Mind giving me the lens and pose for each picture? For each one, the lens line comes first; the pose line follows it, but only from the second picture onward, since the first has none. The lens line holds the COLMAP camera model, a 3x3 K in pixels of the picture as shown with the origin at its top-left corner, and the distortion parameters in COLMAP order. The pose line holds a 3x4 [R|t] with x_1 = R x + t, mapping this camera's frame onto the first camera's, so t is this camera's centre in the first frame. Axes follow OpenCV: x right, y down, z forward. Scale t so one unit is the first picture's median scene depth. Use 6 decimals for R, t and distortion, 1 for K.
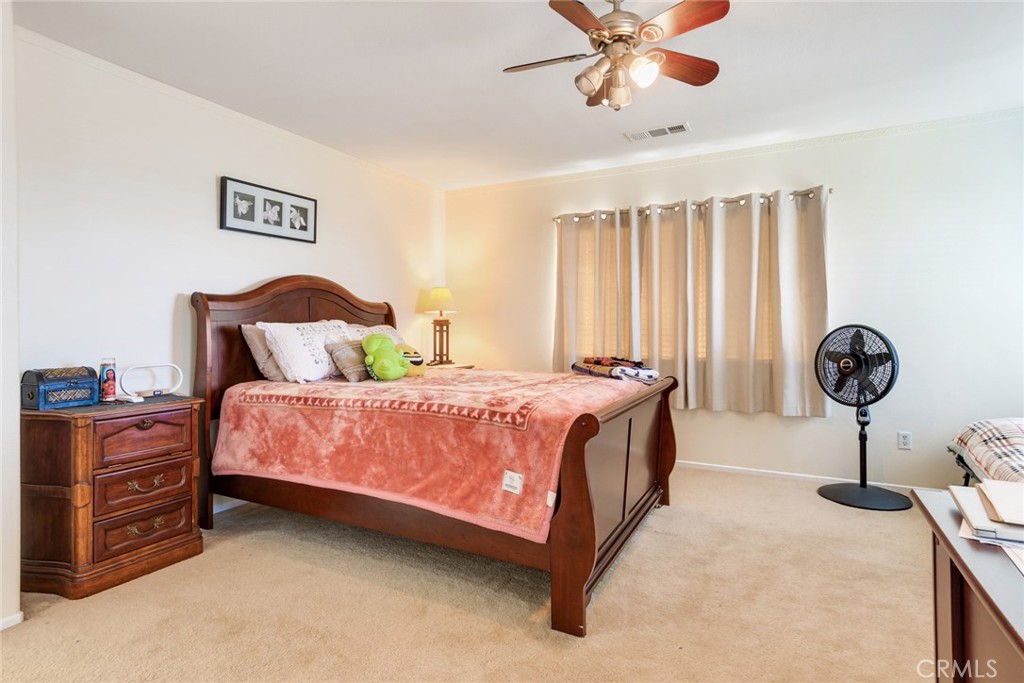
lens RADIAL K [[542.1, 0, 493.8], [0, 542.1, 333.3], [0, 0, 1]] dist [0.005464, -0.001253]
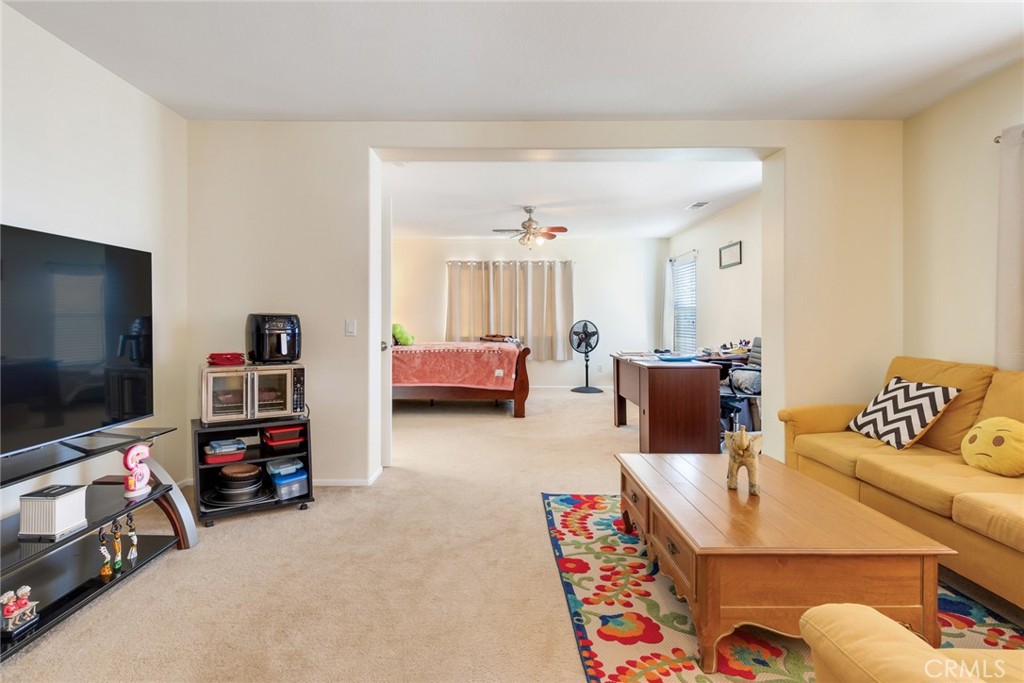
lens RADIAL K [[542.1, 0, 493.8], [0, 542.1, 333.3], [0, 0, 1]] dist [0.005464, -0.001253]
pose [[0.886603, -0.006020, 0.462492, -0.819614], [0.001031, 0.999939, 0.011039, 0.015141], [-0.462530, -0.009311, 0.886555, -0.969459]]
